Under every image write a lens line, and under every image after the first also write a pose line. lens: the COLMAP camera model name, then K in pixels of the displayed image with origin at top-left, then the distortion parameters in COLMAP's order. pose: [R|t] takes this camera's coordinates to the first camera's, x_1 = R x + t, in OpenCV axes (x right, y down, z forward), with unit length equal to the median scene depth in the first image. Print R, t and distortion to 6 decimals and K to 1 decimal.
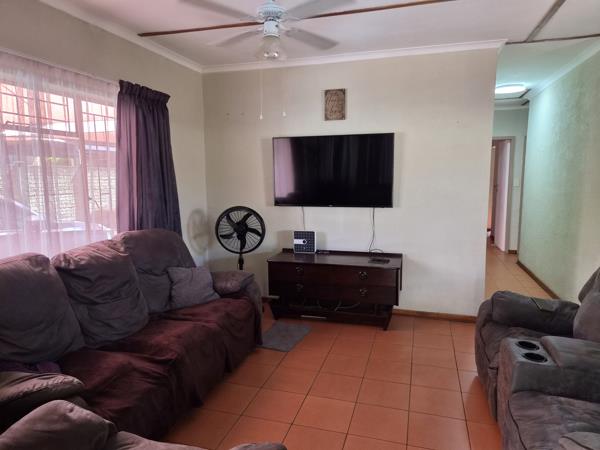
lens RADIAL K [[398.4, 0, 299.9], [0, 398.4, 220.5], [0, 0, 1]] dist [0.004843, -0.001293]
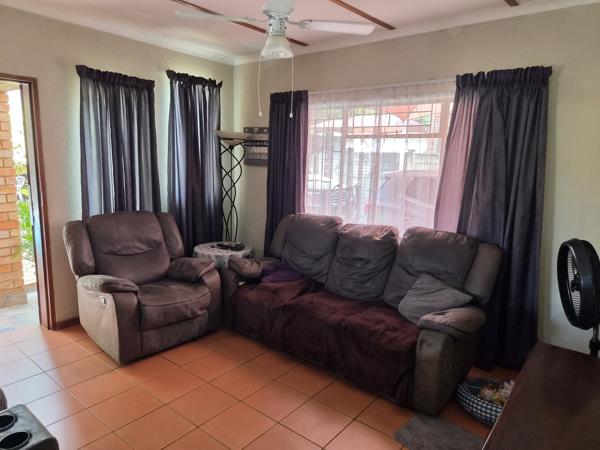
lens RADIAL K [[398.4, 0, 300.6], [0, 398.4, 226.4], [0, 0, 1]] dist [0.004843, -0.001293]
pose [[-0.357398, 0.144608, -0.922689, 0.645617], [-0.140106, 0.968459, 0.206051, -0.147394], [0.923383, 0.202916, -0.325865, 1.066384]]
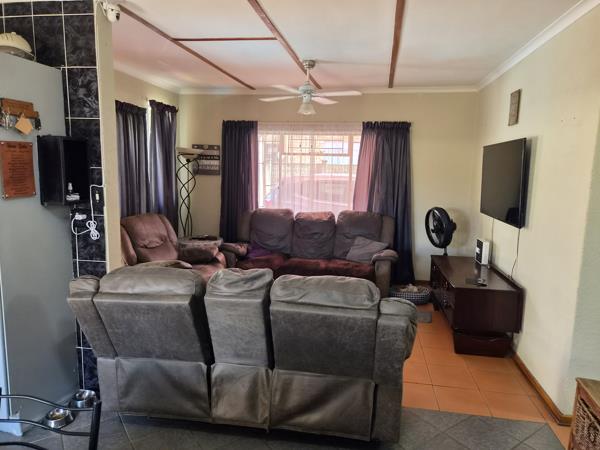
lens RADIAL K [[398.4, 0, 300.3], [0, 398.4, 227.0], [0, 0, 1]] dist [0.004843, -0.001293]
pose [[0.147246, 0.144807, -0.978442, 1.259992], [-0.138541, 0.982493, 0.124558, -0.089964], [0.979349, 0.117214, 0.164730, 0.526693]]
